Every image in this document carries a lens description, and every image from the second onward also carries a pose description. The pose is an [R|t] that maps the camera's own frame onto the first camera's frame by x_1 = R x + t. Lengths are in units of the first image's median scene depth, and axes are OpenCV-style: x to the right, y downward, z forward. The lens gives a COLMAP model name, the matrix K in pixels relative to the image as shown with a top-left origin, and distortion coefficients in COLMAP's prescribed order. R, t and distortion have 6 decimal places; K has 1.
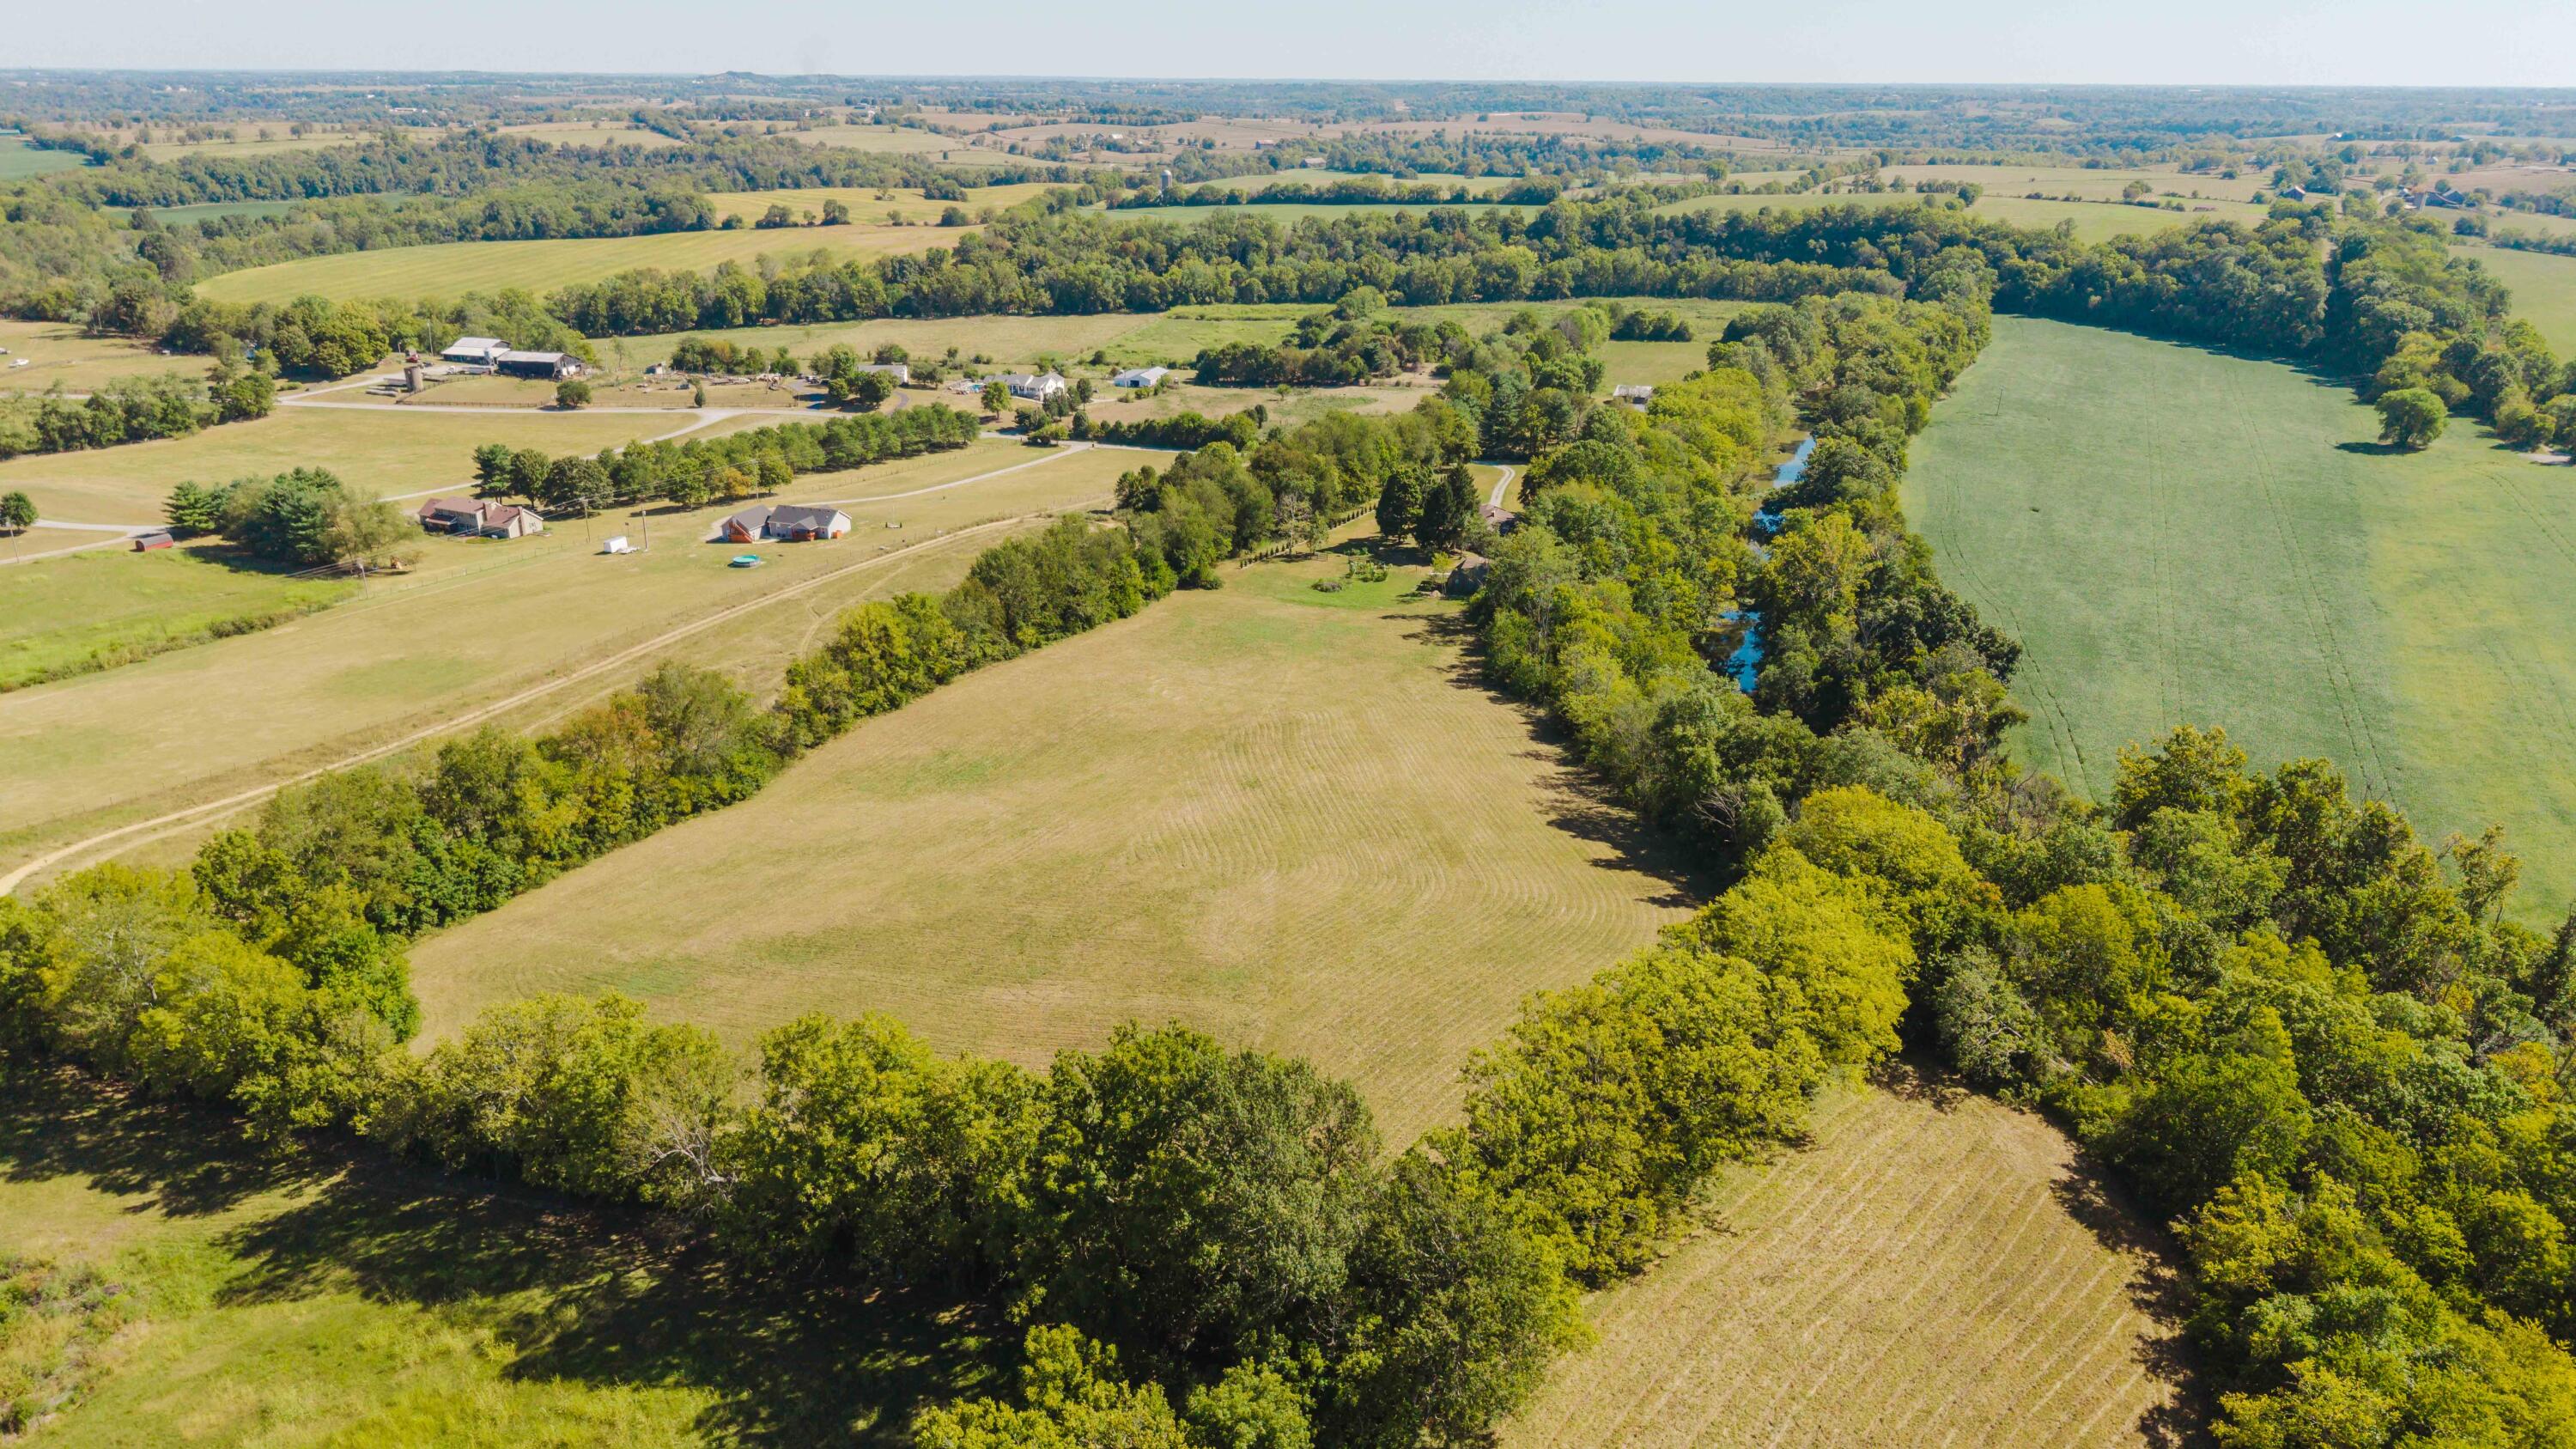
lens RADIAL K [[1746.7, 0, 1288.5], [0, 1746.7, 724.4], [0, 0, 1]] dist [0.014169, -0.013750]
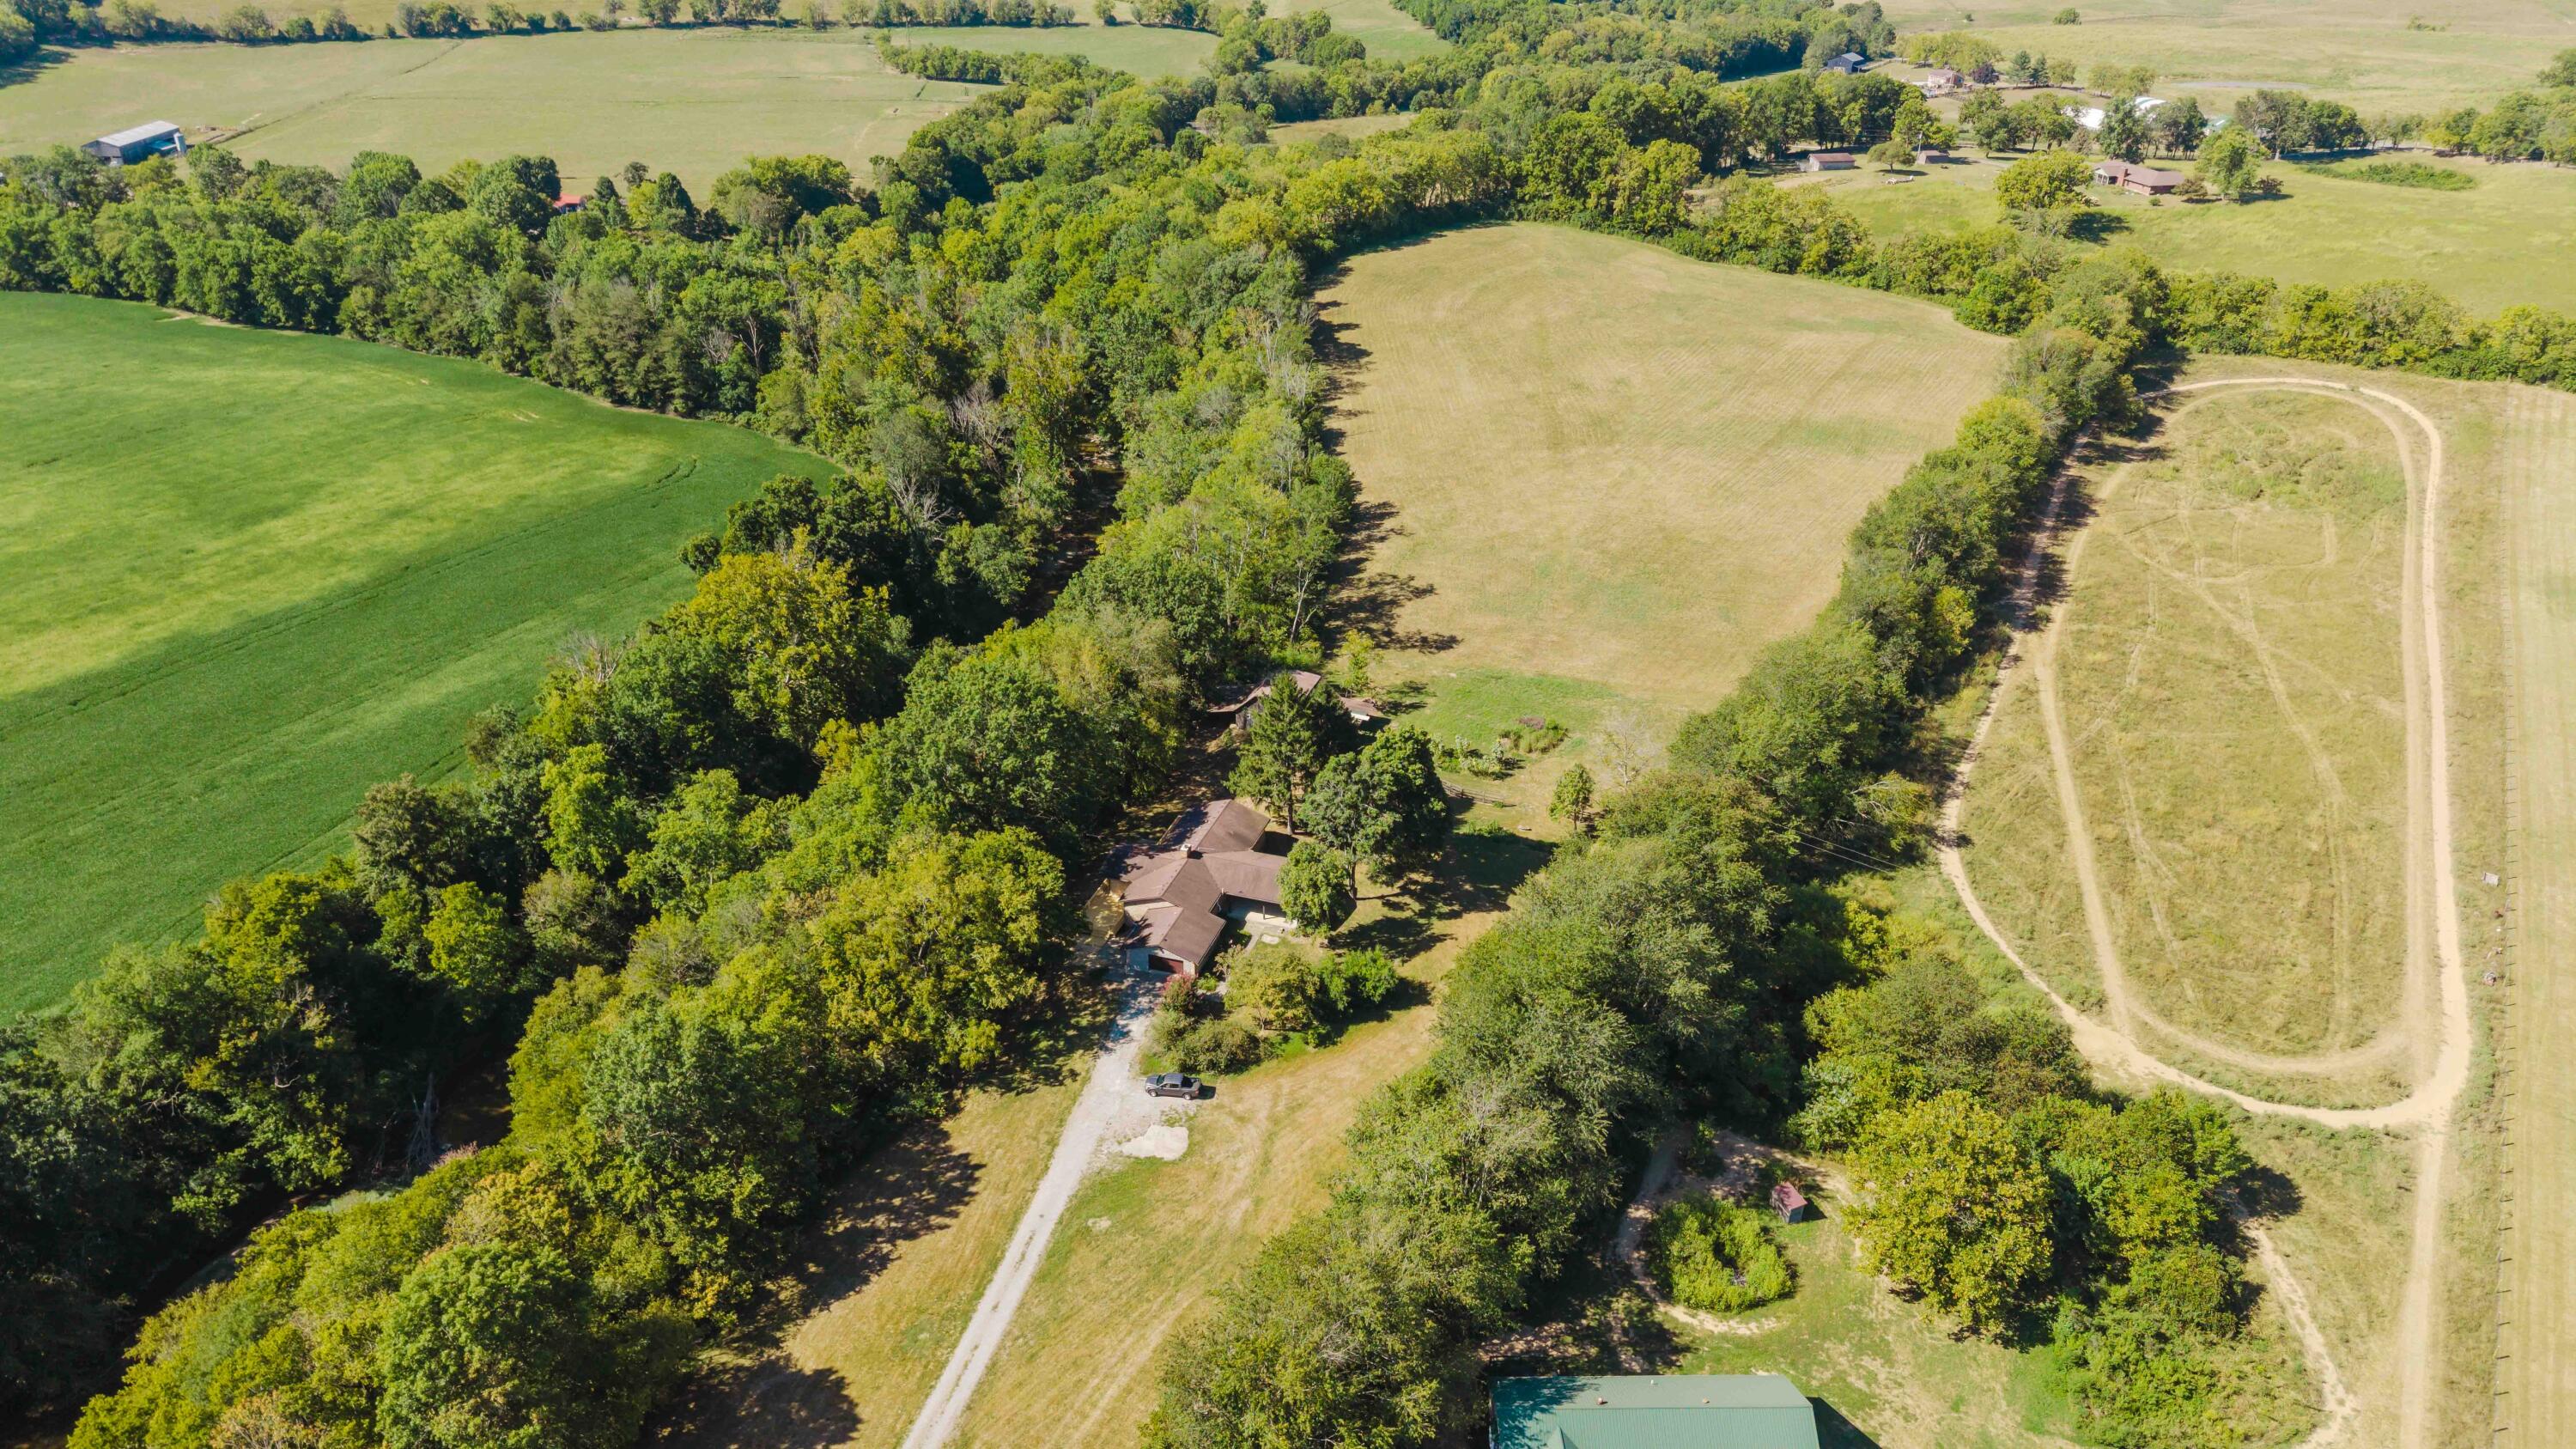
lens RADIAL K [[1746.7, 0, 1277.7], [0, 1746.7, 703.9], [0, 0, 1]] dist [0.014169, -0.013750]
pose [[-0.996253, -0.028199, 0.081756, 0.071757], [0.040841, 0.679887, 0.732179, -0.595970], [-0.076231, 0.732775, -0.676188, 1.607568]]
